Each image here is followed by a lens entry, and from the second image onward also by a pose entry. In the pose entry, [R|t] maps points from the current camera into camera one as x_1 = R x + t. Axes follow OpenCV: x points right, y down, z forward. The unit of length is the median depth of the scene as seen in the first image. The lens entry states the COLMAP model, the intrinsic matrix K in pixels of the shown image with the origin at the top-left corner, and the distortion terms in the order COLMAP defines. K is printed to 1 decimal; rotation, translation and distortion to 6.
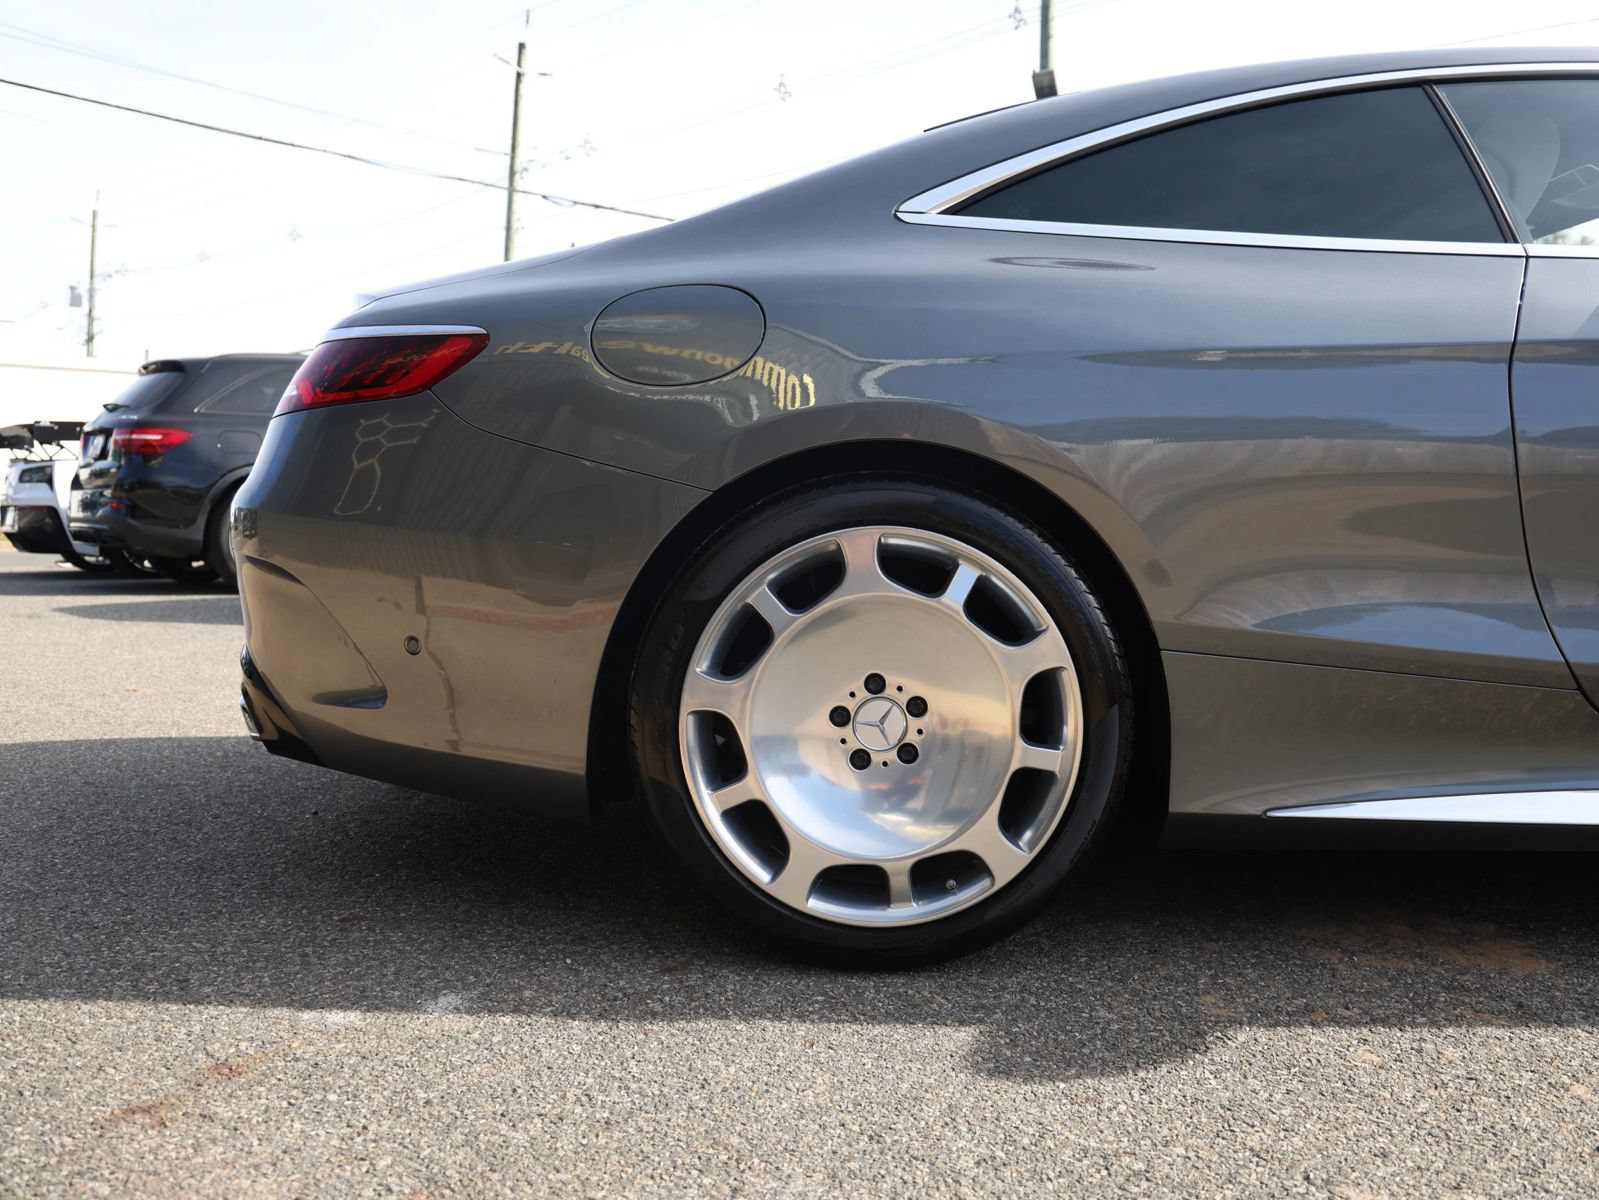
lens RADIAL K [[1315.3, 0, 813.1], [0, 1315.3, 594.1], [0, 0, 1]] dist [-0.097089, 0.089218]
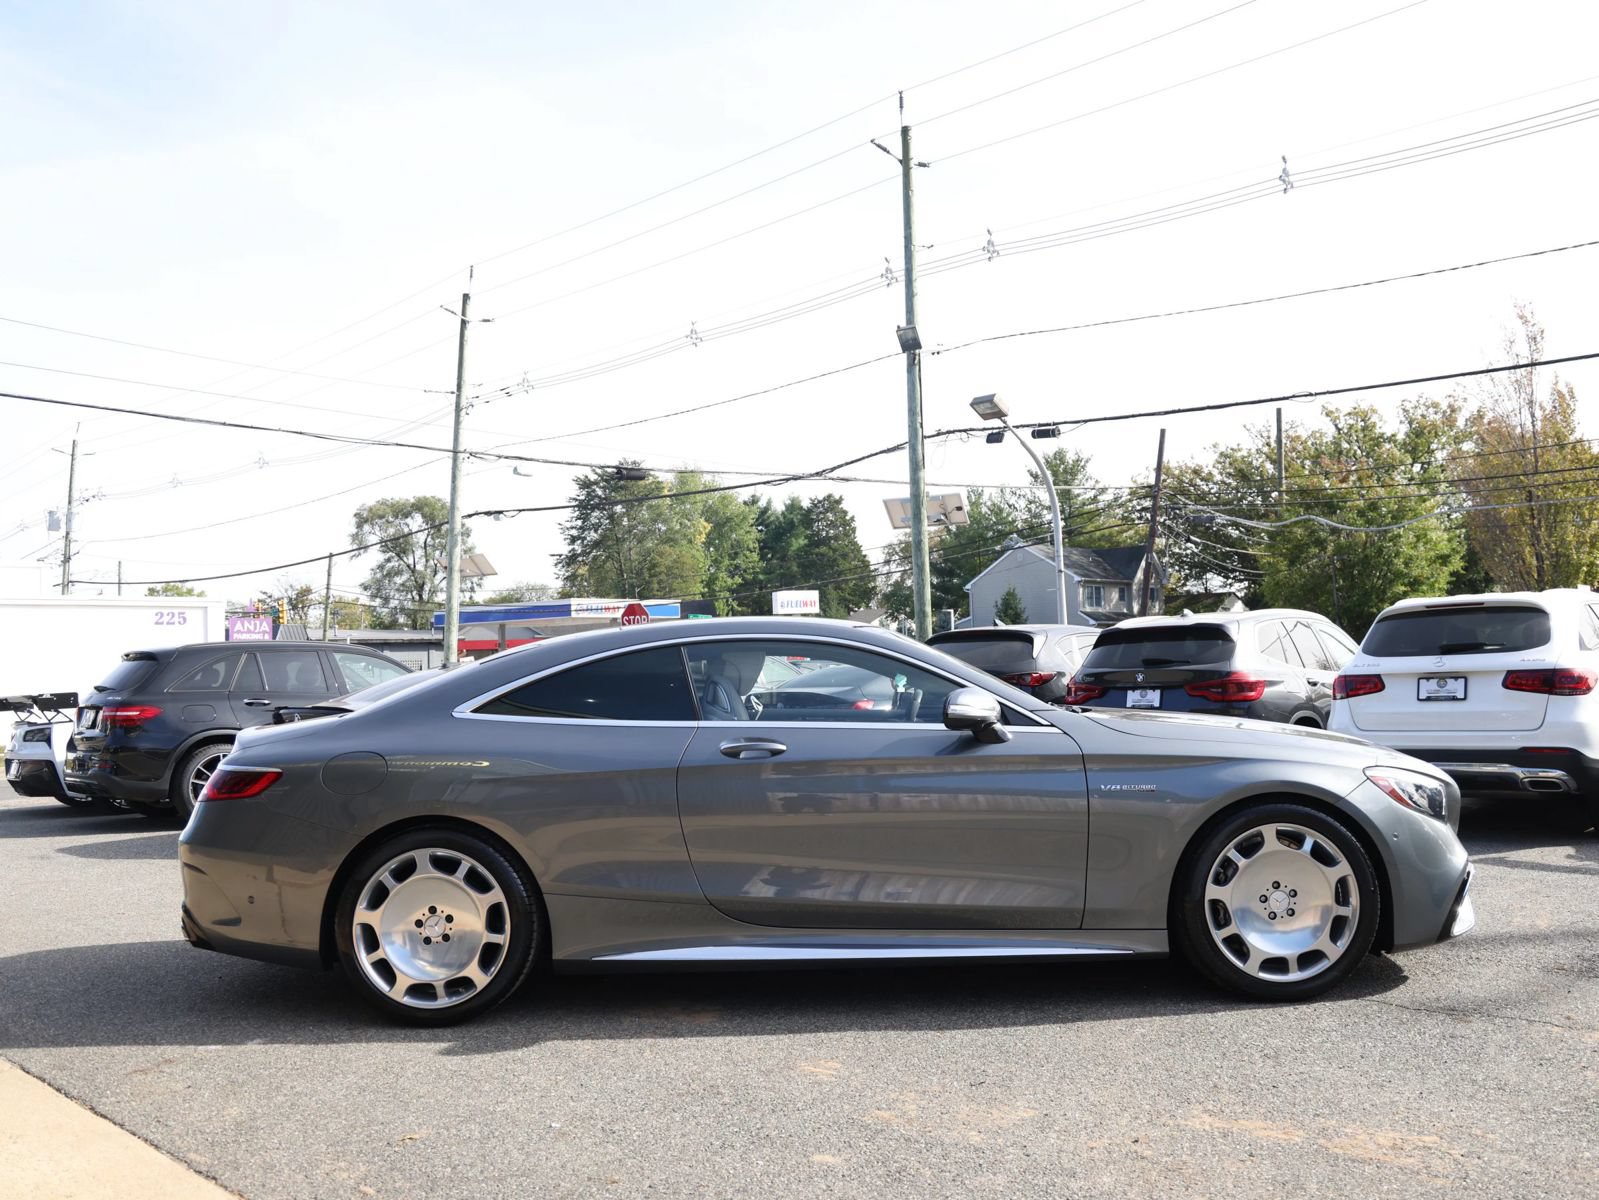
lens RADIAL K [[1315.3, 0, 813.1], [0, 1315.3, 594.1], [0, 0, 1]] dist [-0.097089, 0.089218]
pose [[0.999104, -0.035895, 0.022412, 0.322573], [0.038583, 0.990220, -0.134077, -0.073596], [-0.017380, 0.134822, 0.990717, -0.678139]]
